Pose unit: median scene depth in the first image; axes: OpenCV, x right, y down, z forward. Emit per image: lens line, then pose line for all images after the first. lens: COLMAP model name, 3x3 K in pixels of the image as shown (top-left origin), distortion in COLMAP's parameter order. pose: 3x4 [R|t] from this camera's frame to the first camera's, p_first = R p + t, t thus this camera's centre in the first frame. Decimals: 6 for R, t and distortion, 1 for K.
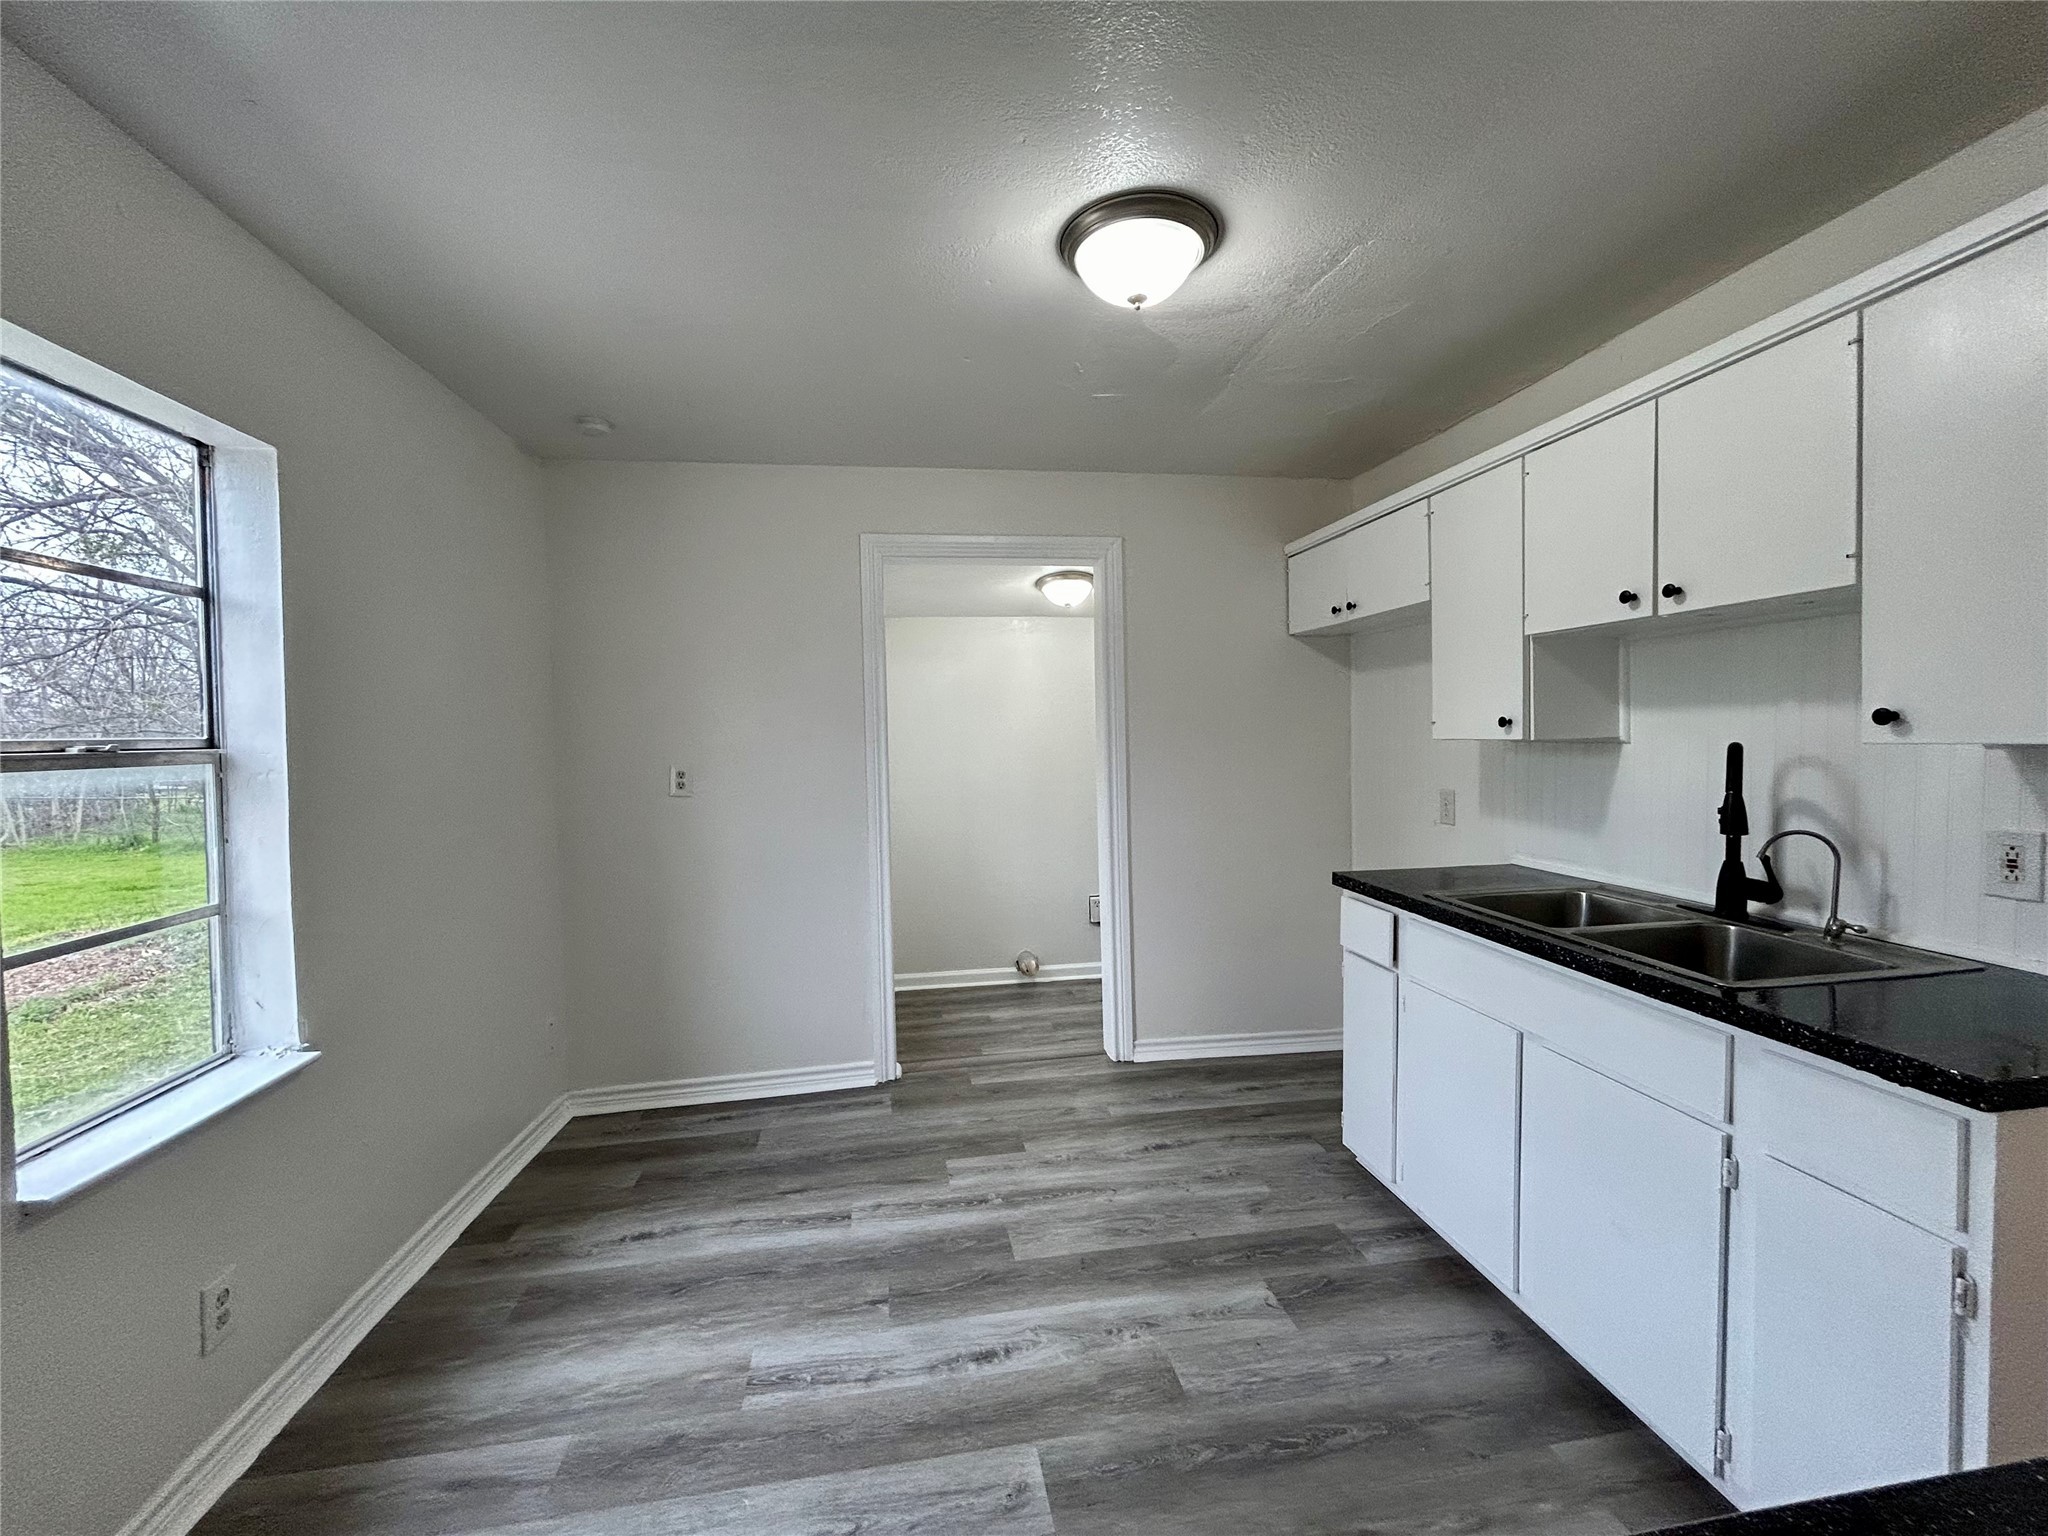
lens RADIAL K [[823.6, 0, 1017.1], [0, 823.6, 768.2], [0, 0, 1]] dist [-0.001064, 0.000378]
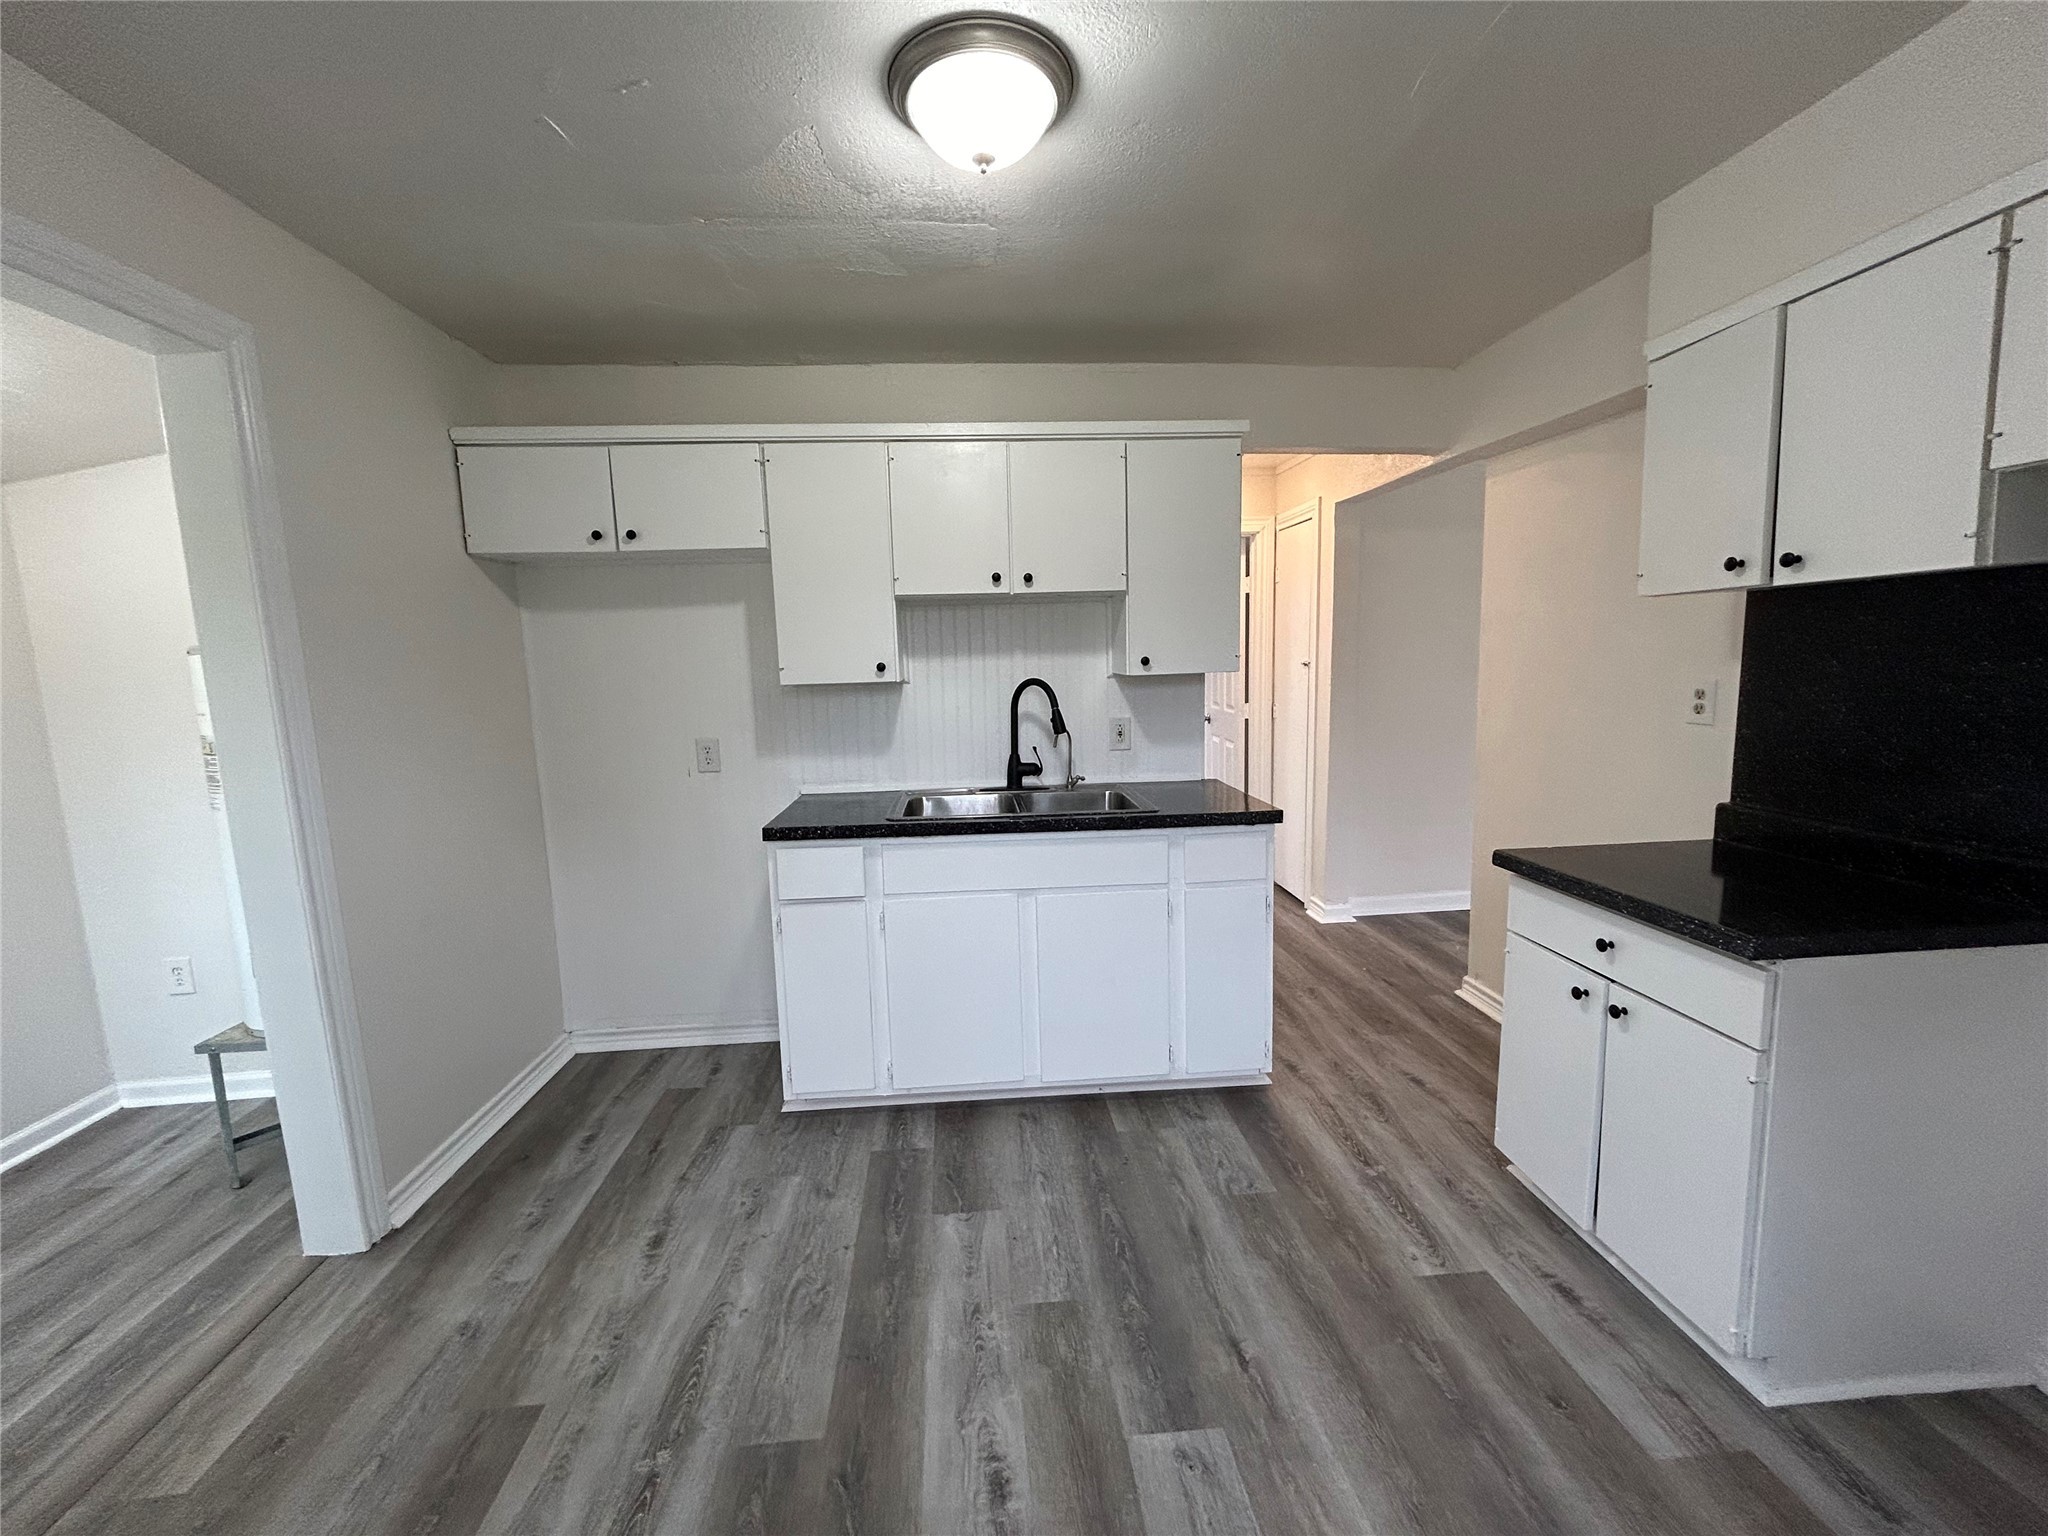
lens RADIAL K [[823.6, 0, 1017.1], [0, 823.6, 768.2], [0, 0, 1]] dist [-0.001064, 0.000378]
pose [[0.083970, -0.113559, 0.989976, -0.688403], [0.068077, 0.991818, 0.107996, -0.030825], [-0.994140, 0.058326, 0.091013, 0.833165]]
